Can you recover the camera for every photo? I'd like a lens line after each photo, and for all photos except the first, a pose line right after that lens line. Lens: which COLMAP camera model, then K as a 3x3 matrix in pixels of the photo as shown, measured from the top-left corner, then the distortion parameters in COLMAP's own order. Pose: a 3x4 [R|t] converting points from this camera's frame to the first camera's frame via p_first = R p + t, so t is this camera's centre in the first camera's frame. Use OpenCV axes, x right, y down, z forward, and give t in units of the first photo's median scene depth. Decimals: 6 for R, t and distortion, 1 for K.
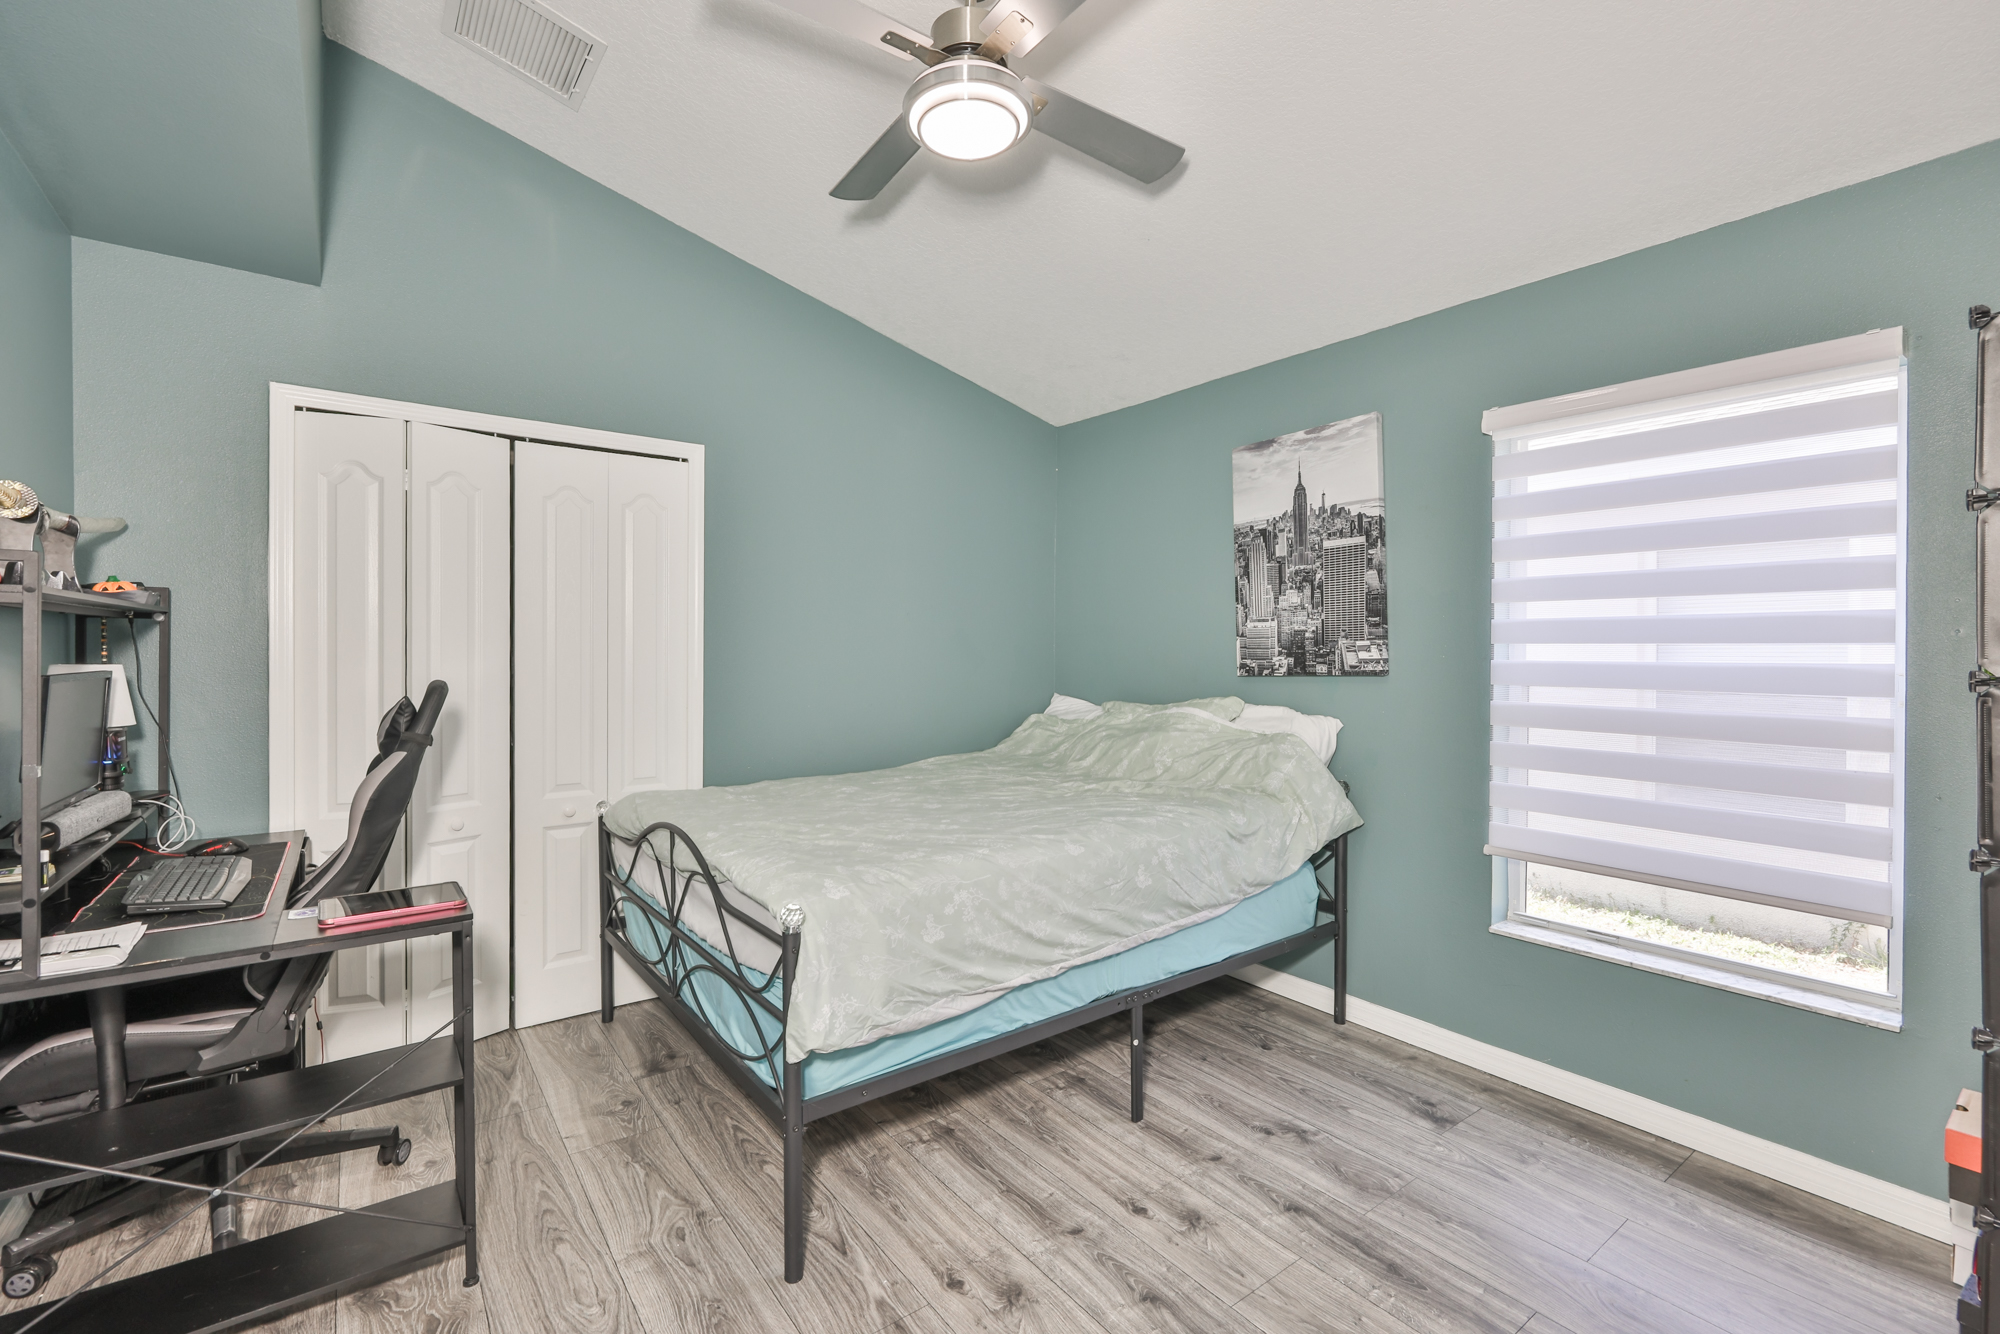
lens RADIAL K [[859.2, 0, 1013.0], [0, 859.2, 654.1], [0, 0, 1]] dist [0.009613, 0.000279]
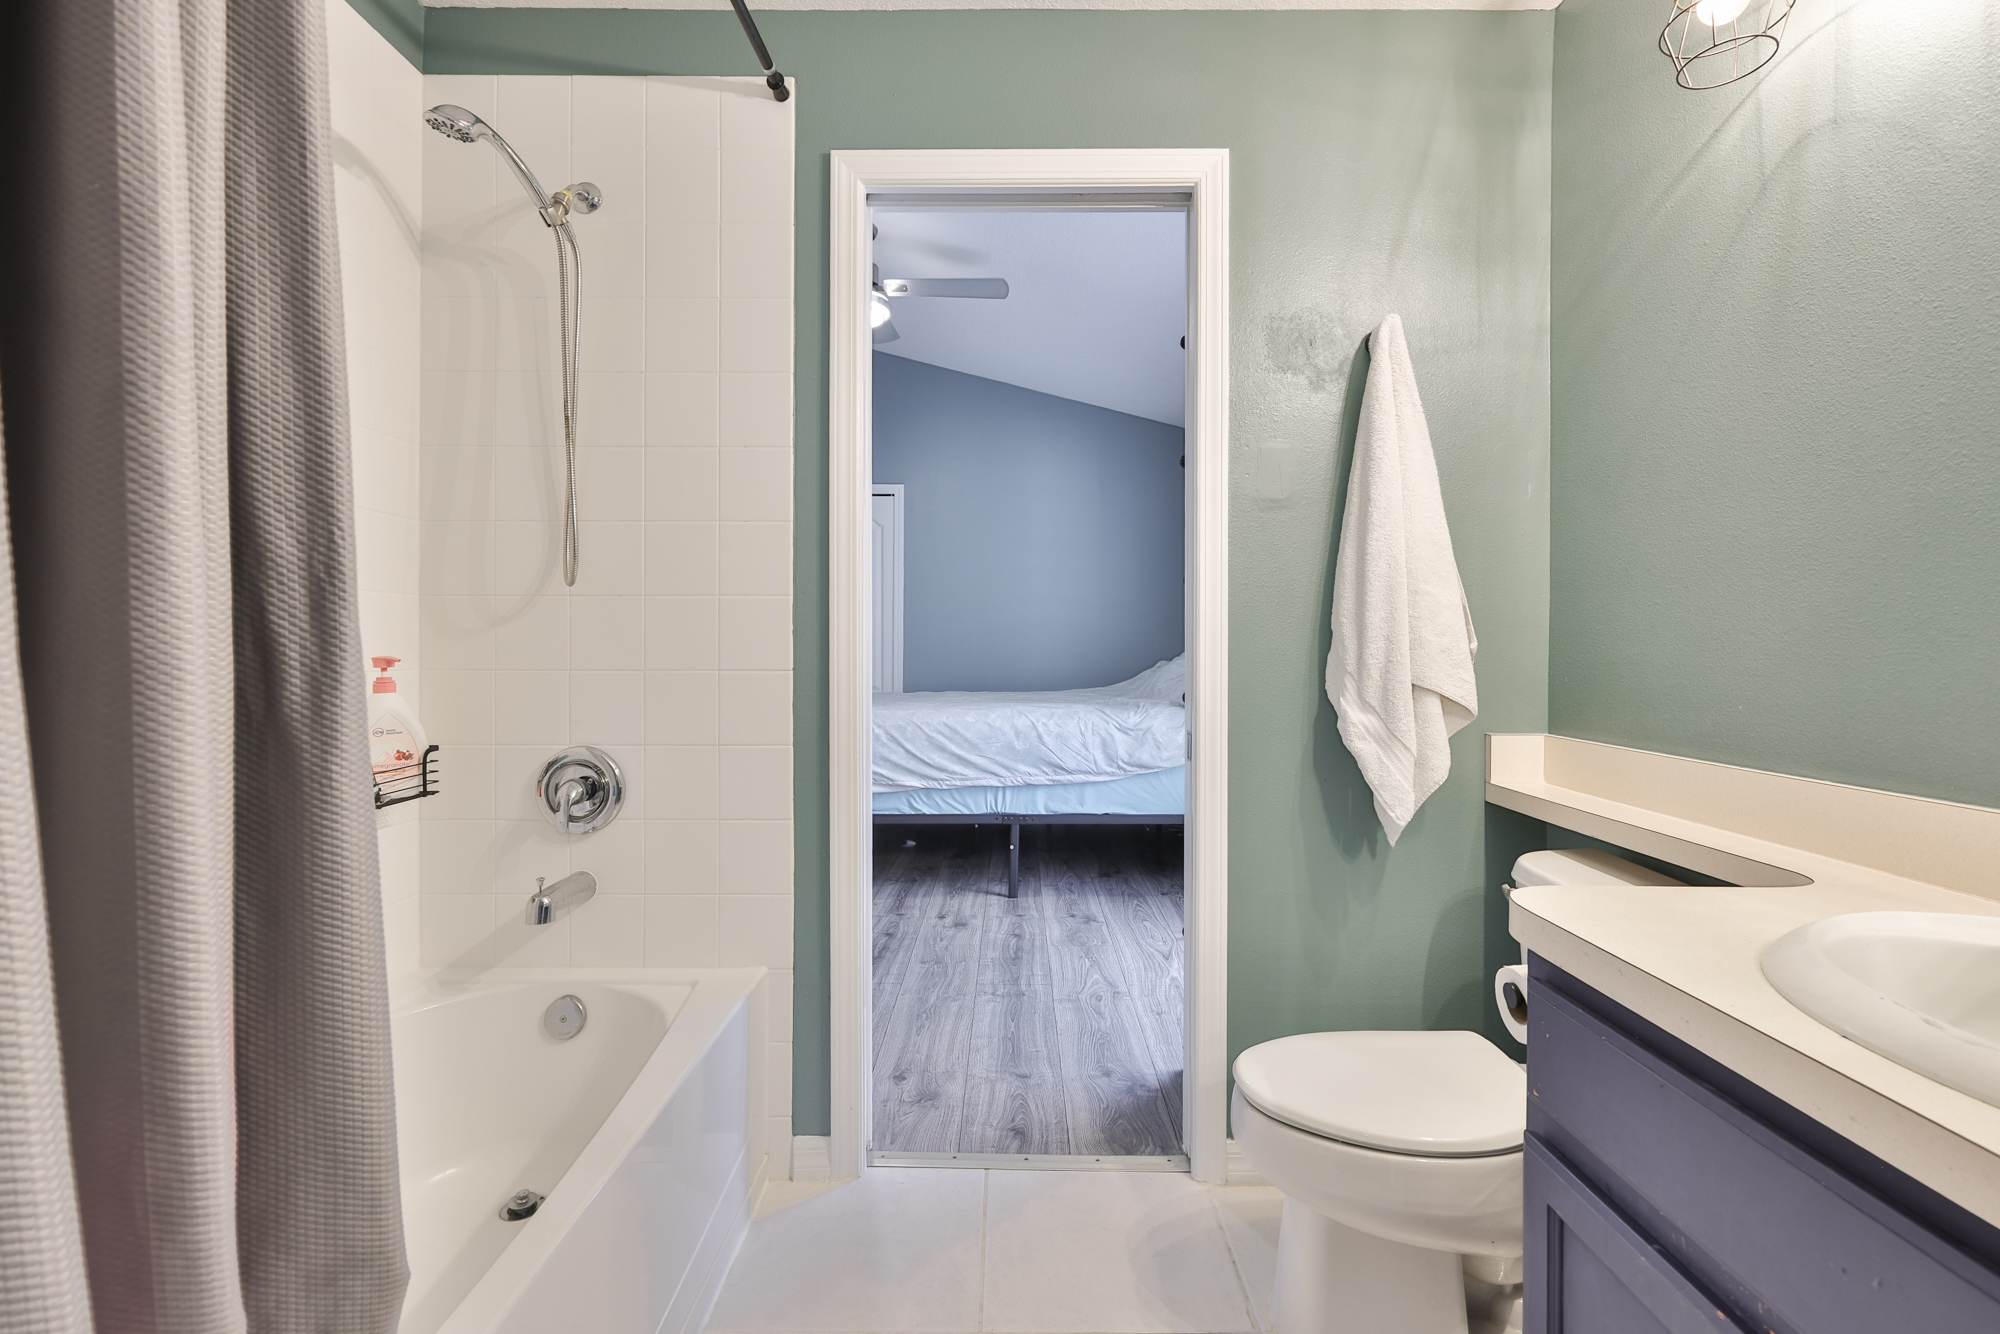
lens RADIAL K [[859.2, 0, 1009.5], [0, 859.2, 649.3], [0, 0, 1]] dist [0.009613, 0.000279]
pose [[0.805843, 0.007195, -0.592086, 1.117965], [-0.003395, 0.999966, 0.007530, 0.091045], [0.592120, -0.004058, 0.805840, -0.255362]]
